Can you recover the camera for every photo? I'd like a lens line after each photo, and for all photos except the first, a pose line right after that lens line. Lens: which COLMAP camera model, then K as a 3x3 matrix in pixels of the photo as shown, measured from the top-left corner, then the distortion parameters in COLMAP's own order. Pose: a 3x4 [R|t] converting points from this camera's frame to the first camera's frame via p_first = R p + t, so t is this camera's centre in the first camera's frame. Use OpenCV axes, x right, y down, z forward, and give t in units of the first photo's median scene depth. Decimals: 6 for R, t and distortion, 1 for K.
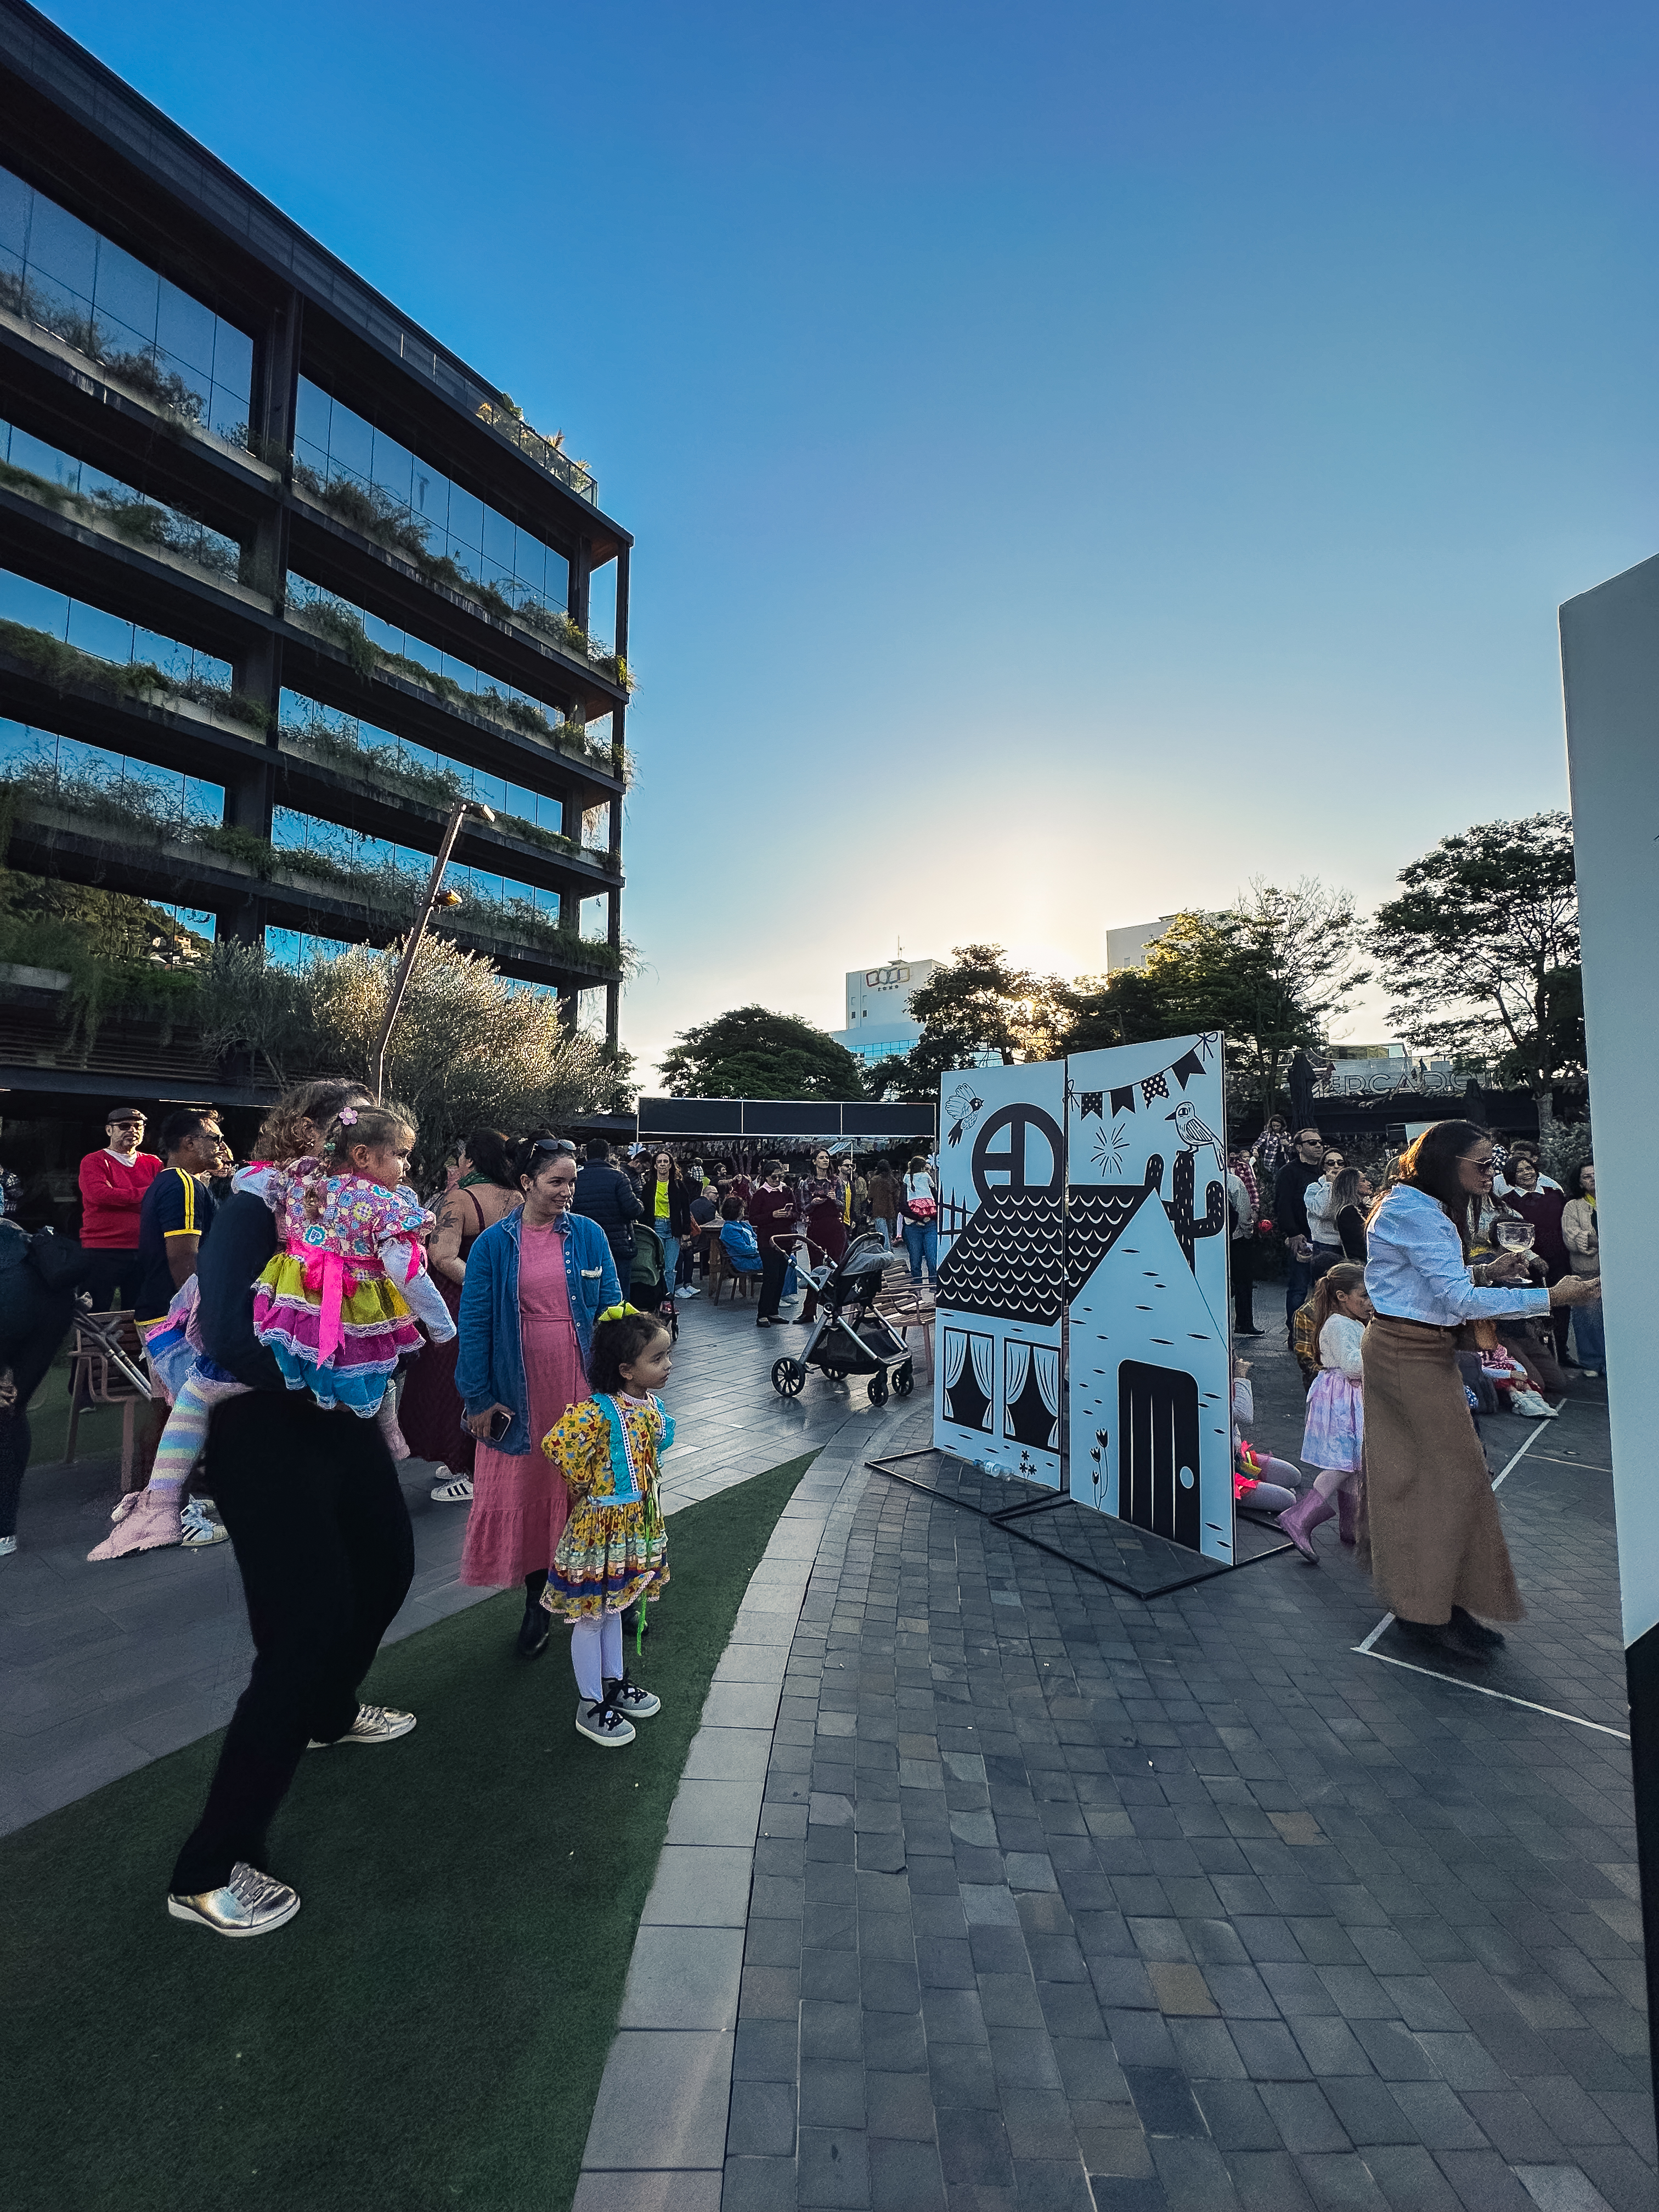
lens RADIAL K [[880.2, 0, 828.3], [0, 880.2, 1104.3], [0, 0, 1]] dist [-0.005530, 0.001457]
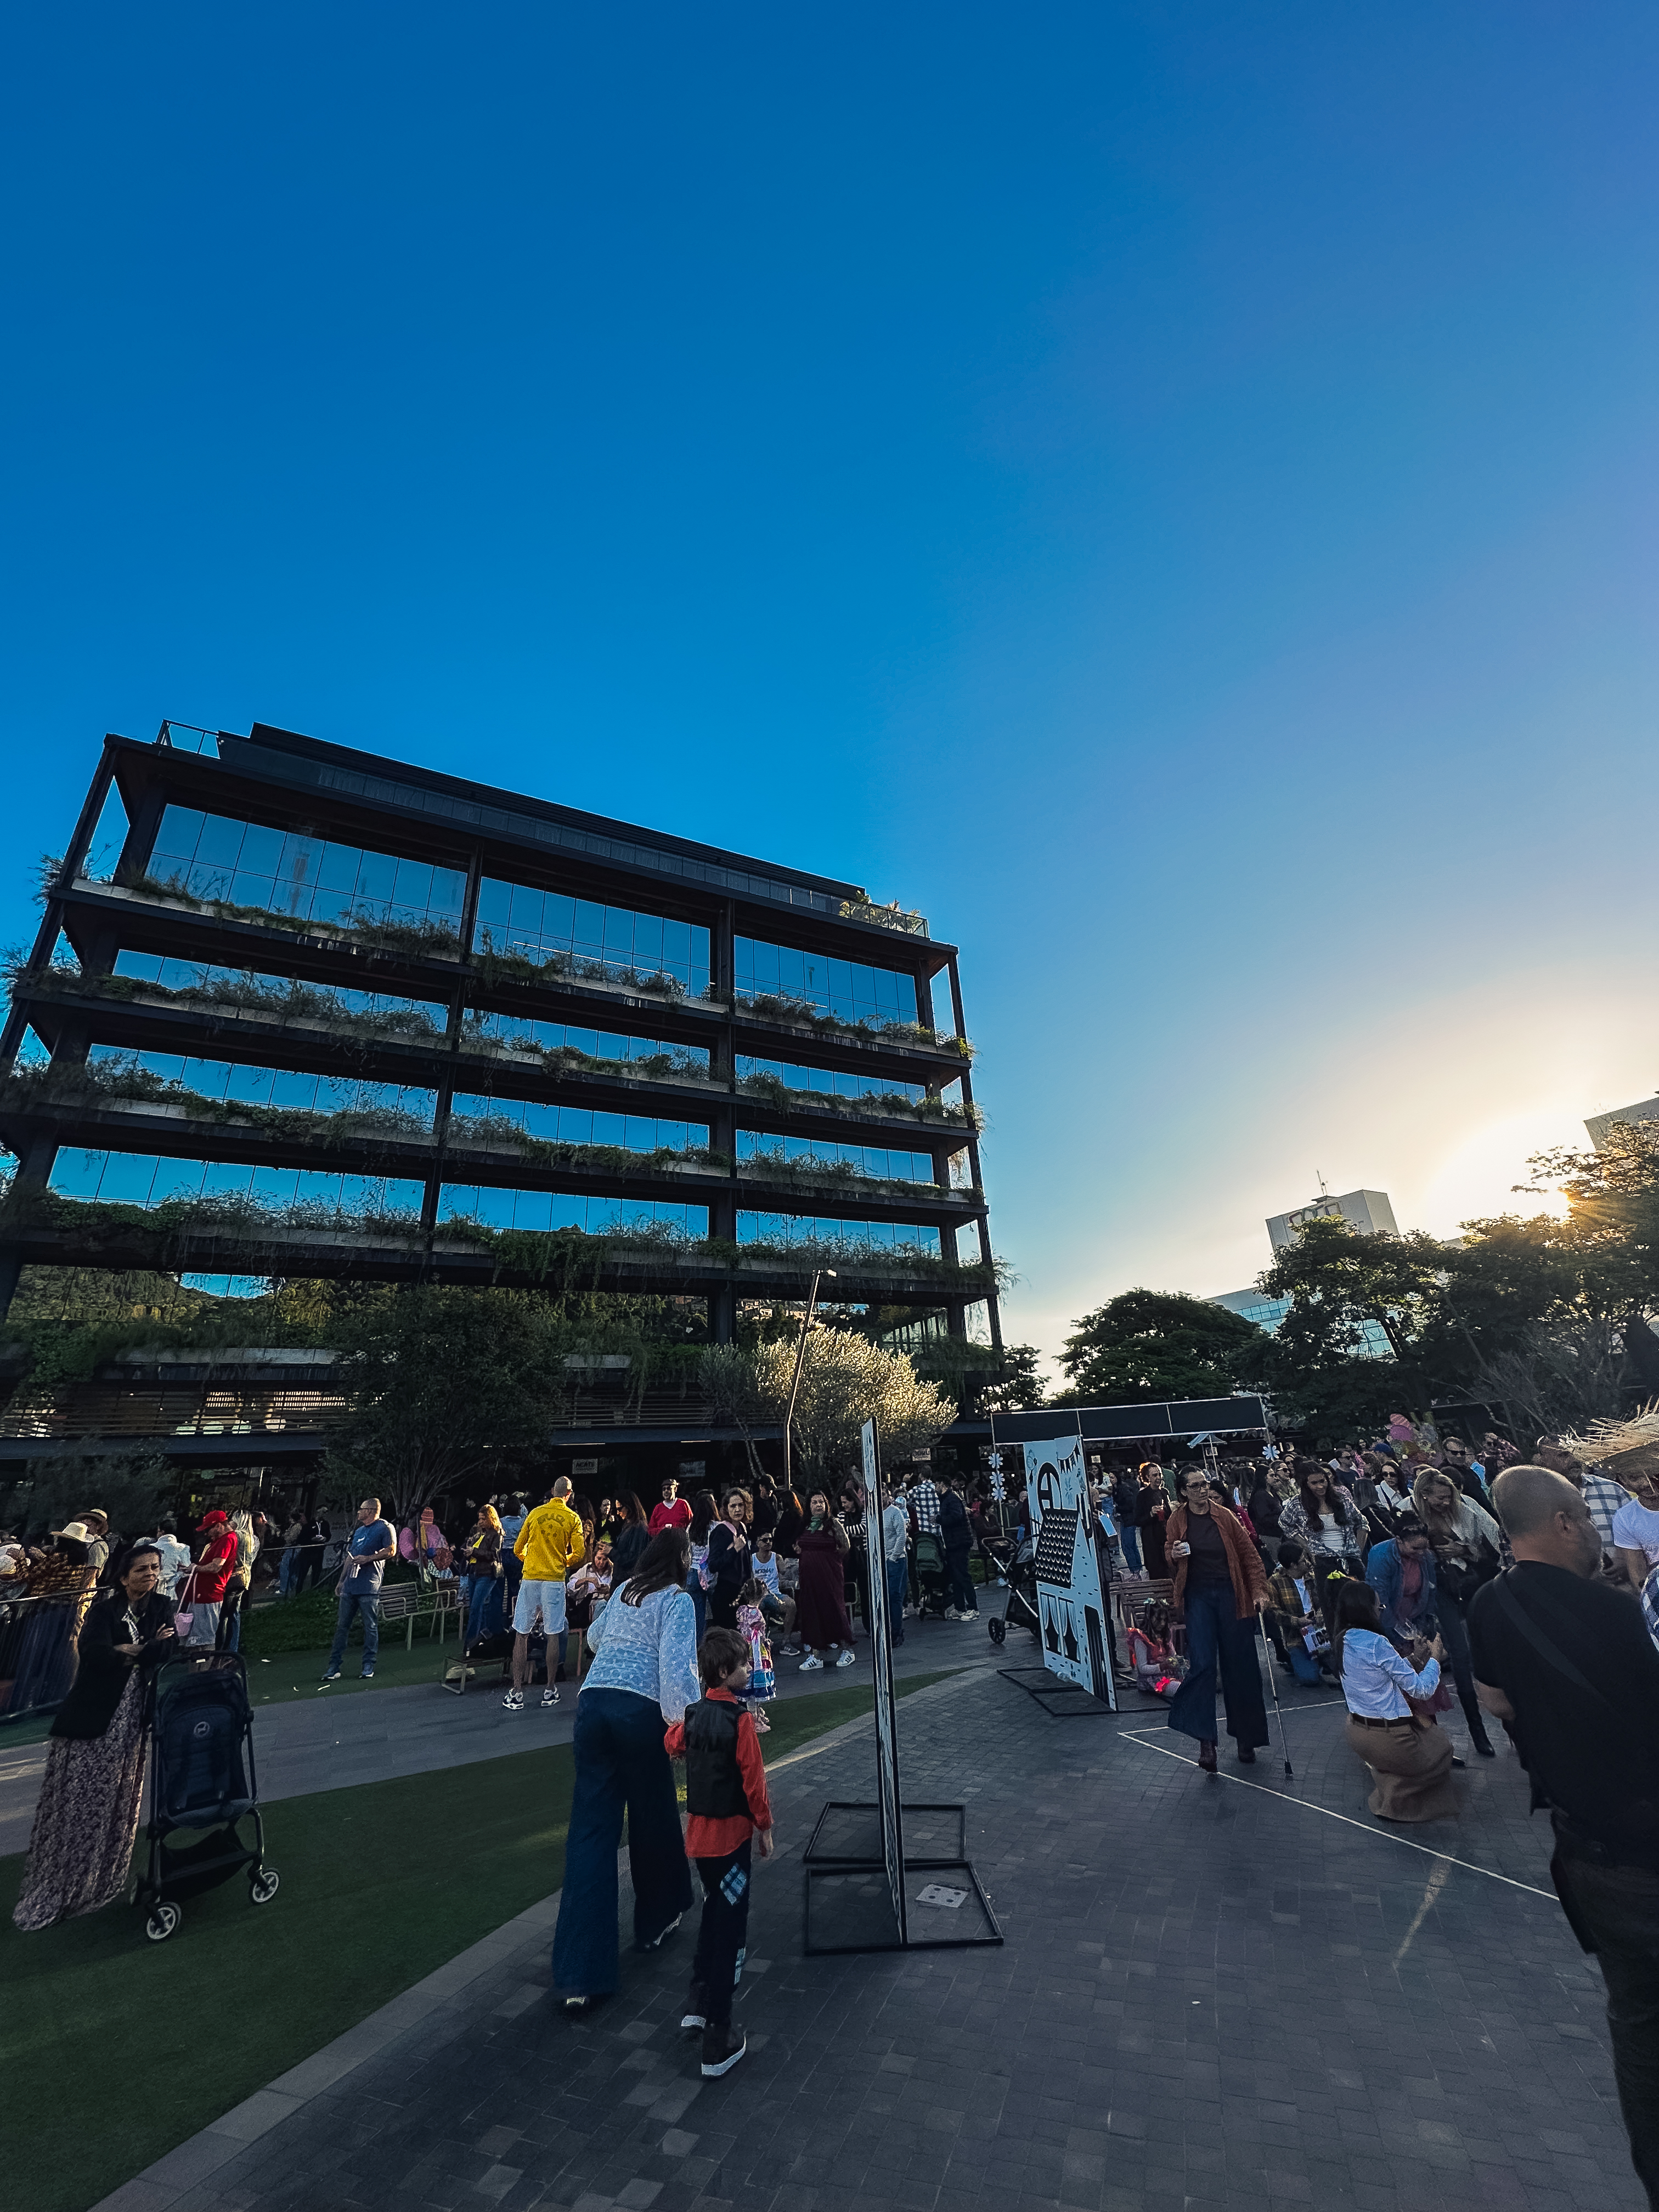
lens RADIAL K [[880.2, 0, 828.7], [0, 880.2, 1104.3], [0, 0, 1]] dist [-0.005530, 0.001457]
pose [[0.879231, -0.225122, -0.419849, 0.169327], [0.088747, 0.943275, -0.319931, -0.036484], [0.468056, 0.244033, 0.849336, -0.230616]]
